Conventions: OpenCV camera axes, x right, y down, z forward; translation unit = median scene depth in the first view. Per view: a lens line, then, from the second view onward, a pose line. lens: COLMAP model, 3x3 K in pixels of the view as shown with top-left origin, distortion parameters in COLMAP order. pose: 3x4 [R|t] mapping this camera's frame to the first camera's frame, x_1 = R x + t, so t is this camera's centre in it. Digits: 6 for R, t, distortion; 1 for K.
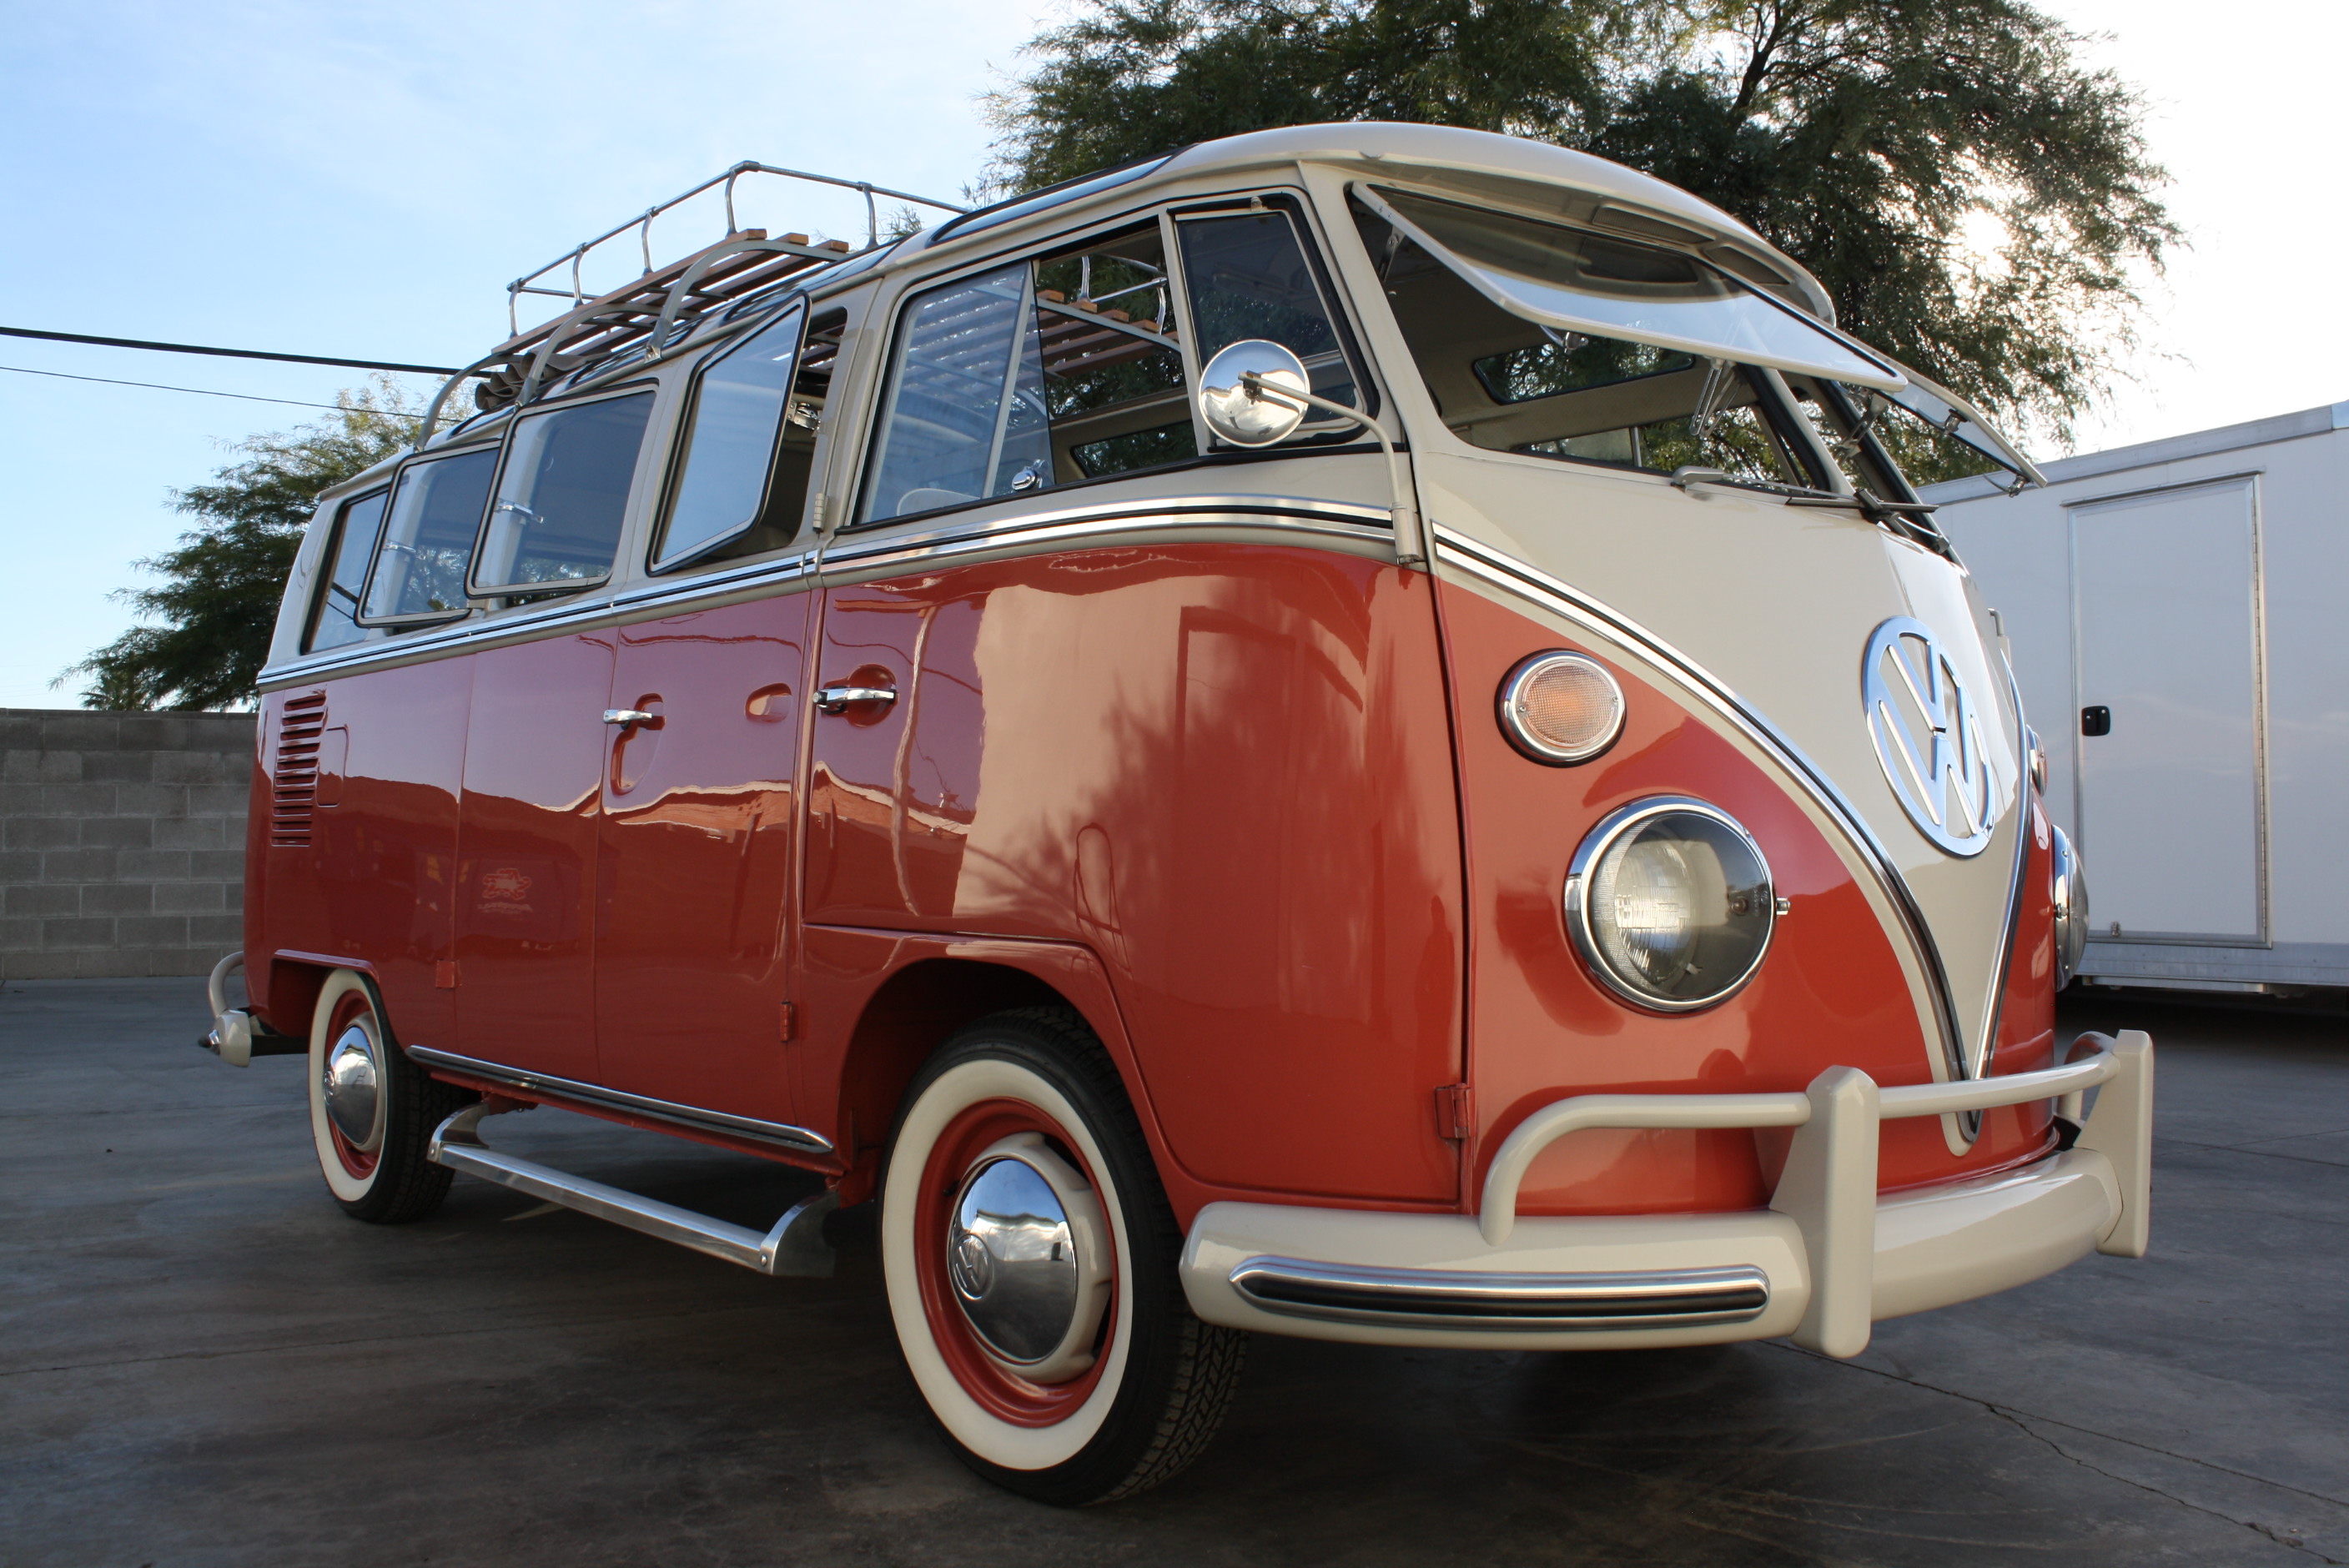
lens RADIAL K [[1955.1, 0, 1180.0], [0, 1955.1, 766.8], [0, 0, 1]] dist [-0.153760, 0.119219]
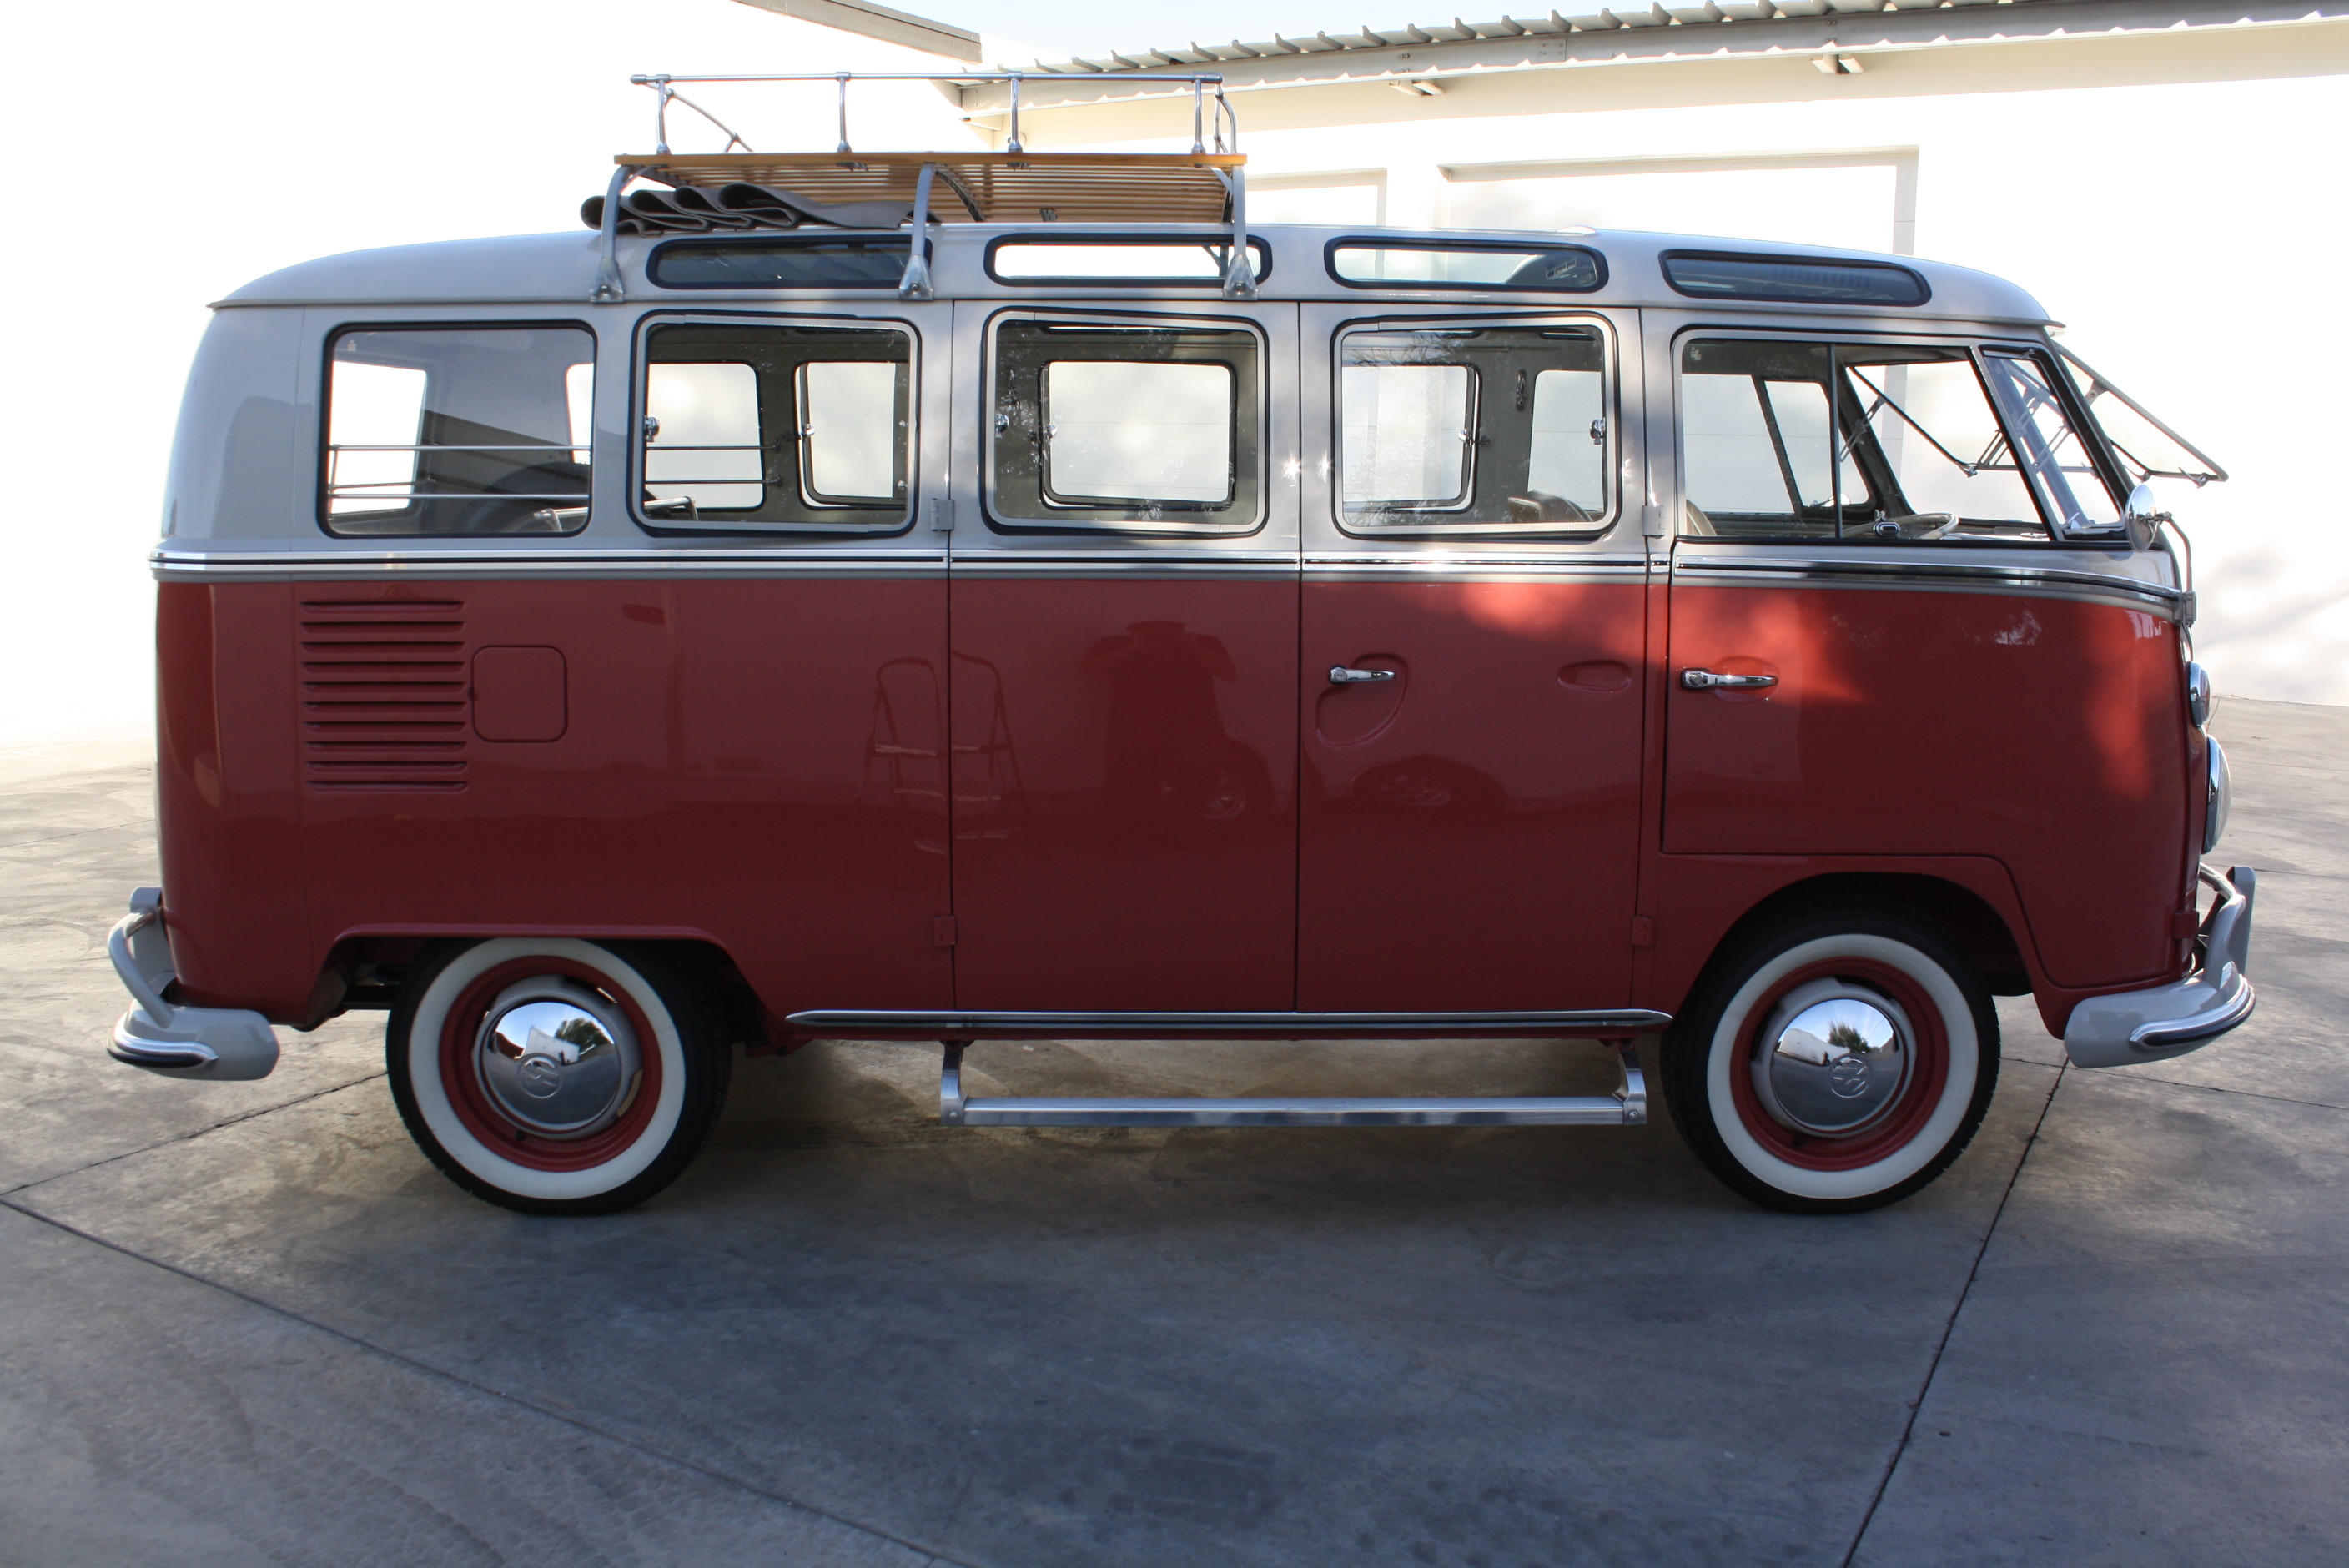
lens RADIAL K [[1955.1, 0, 1179.8], [0, 1955.1, 735.9], [0, 0, 1]] dist [-0.153760, 0.119219]
pose [[0.667776, -0.114605, 0.735487, -1.462754], [-0.036181, 0.981911, 0.185854, -0.241013], [-0.743483, -0.150719, 0.651550, 0.467309]]
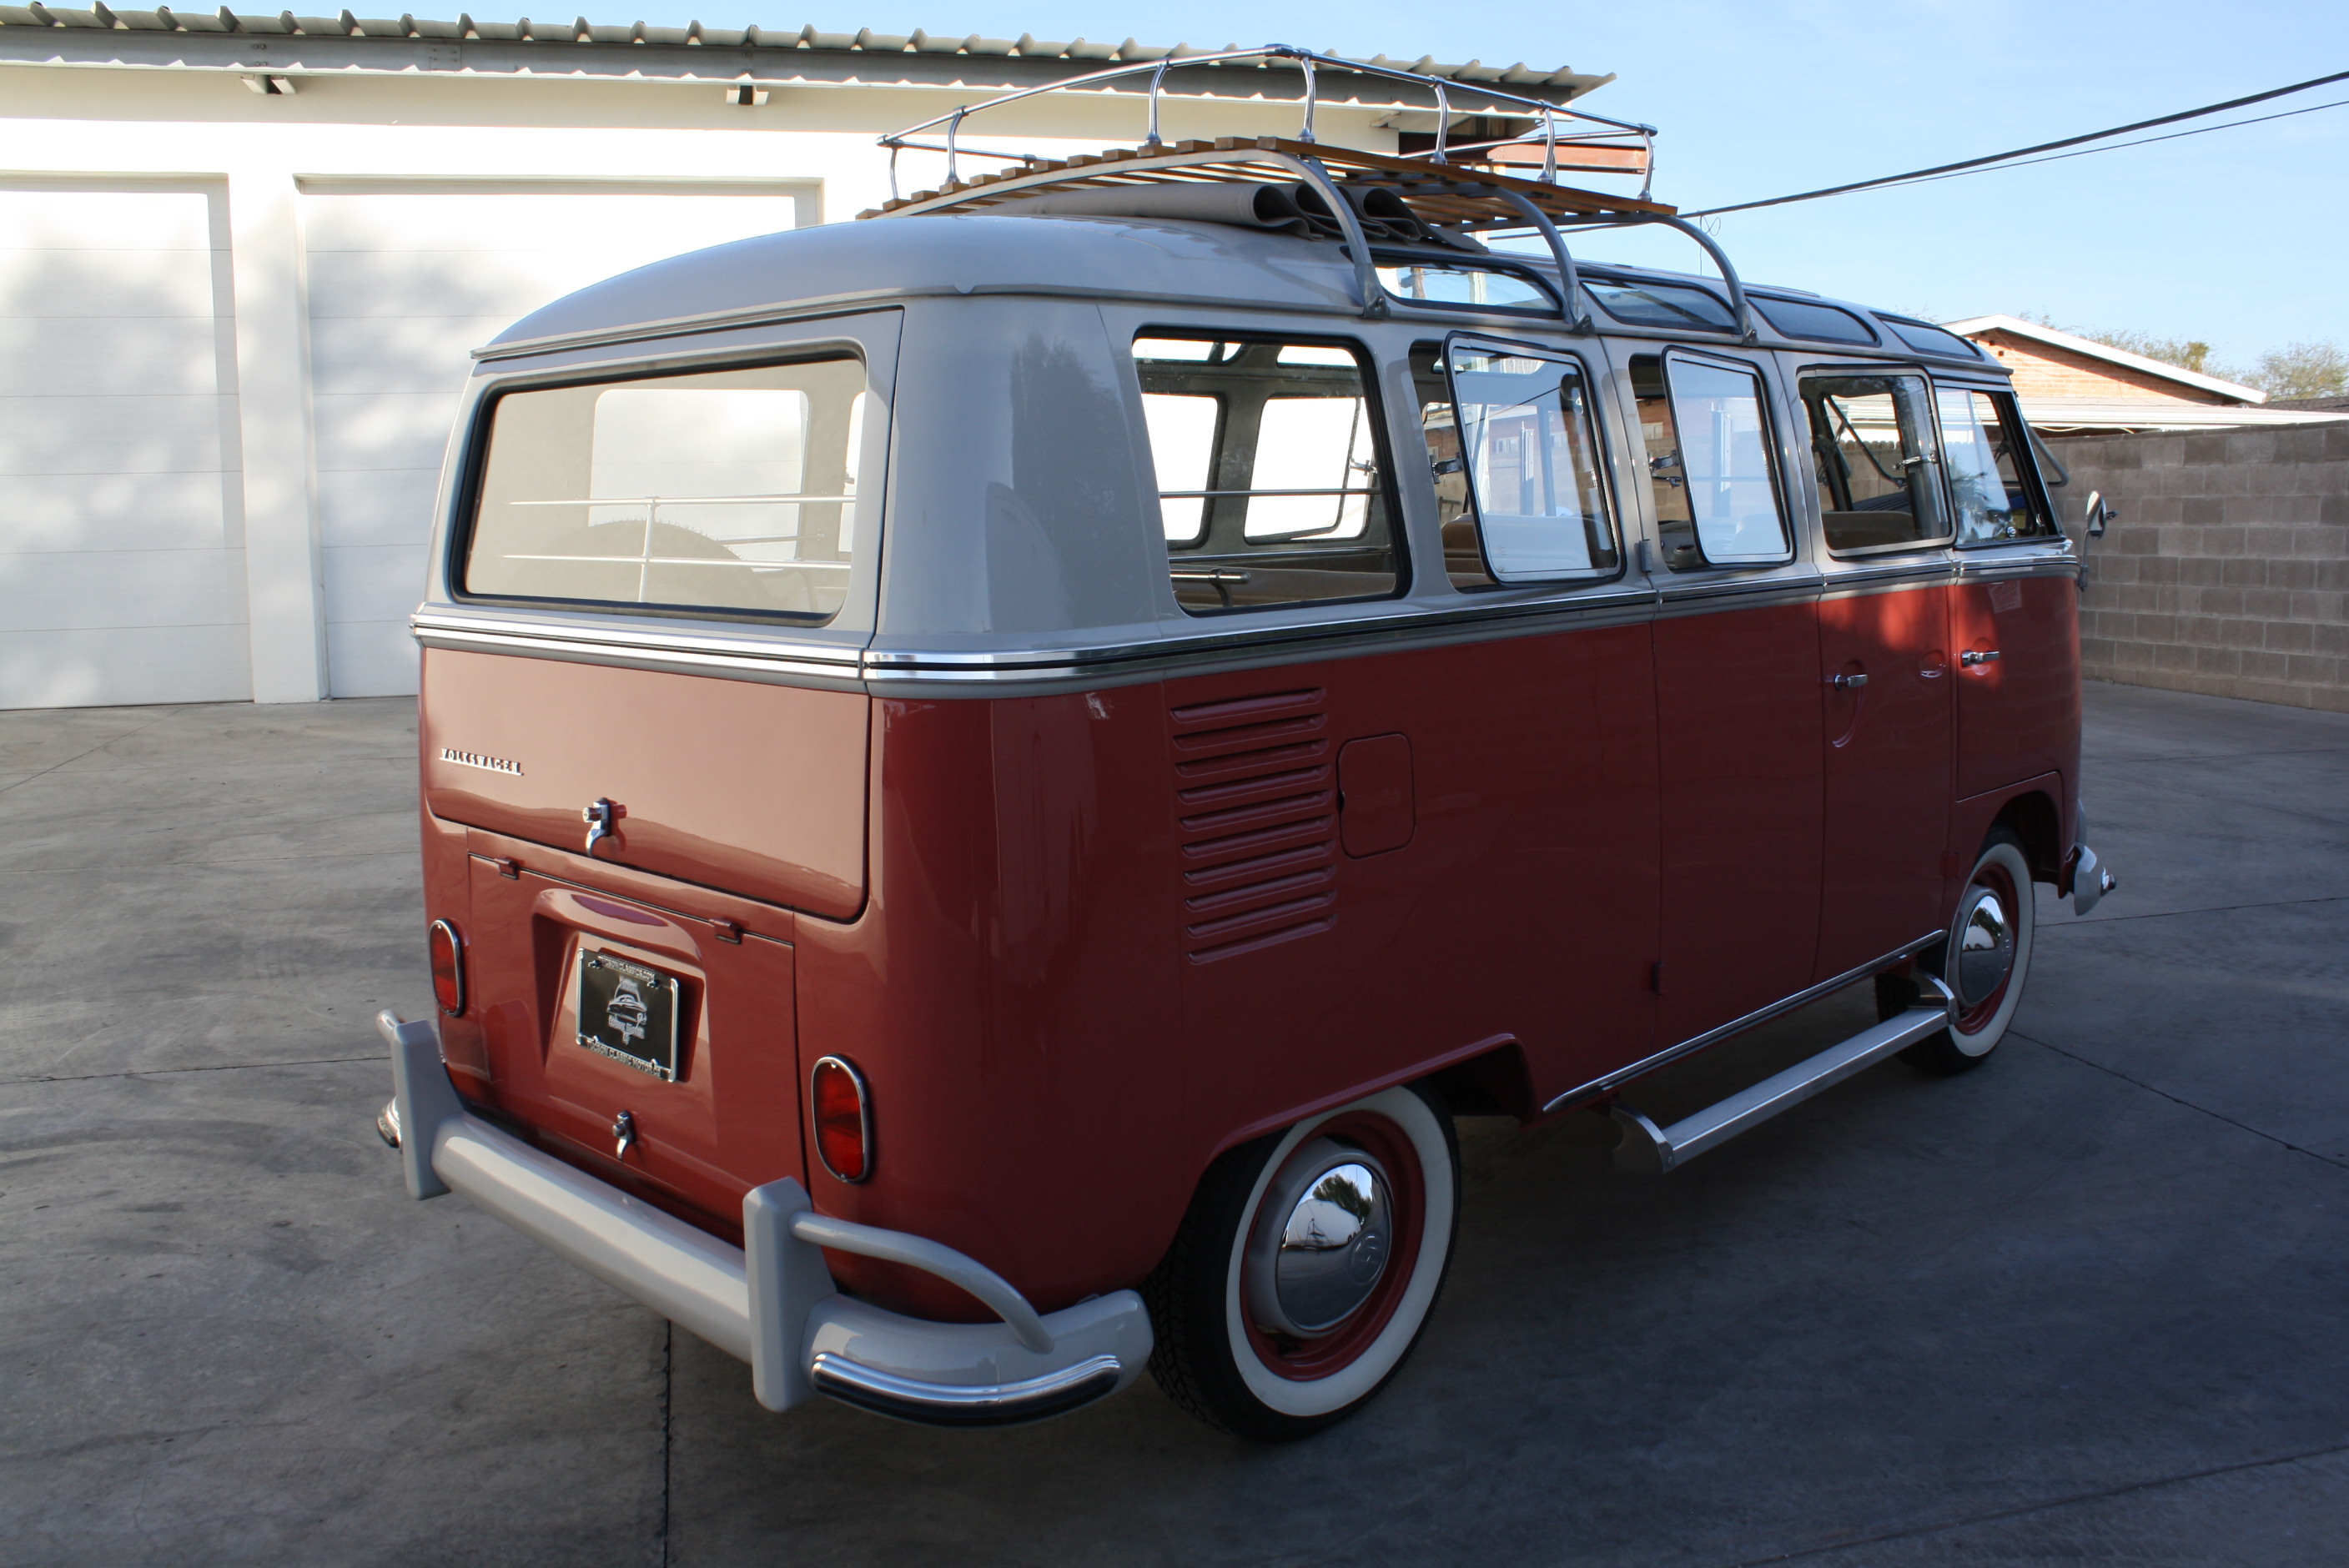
lens RADIAL K [[1955.1, 0, 1180.3], [0, 1955.1, 751.4], [0, 0, 1]] dist [-0.153760, 0.119219]
pose [[-0.032812, -0.154556, 0.987439, -1.873238], [-0.033499, 0.987586, 0.153466, -0.192566], [-0.998900, -0.028043, -0.037582, 1.868768]]
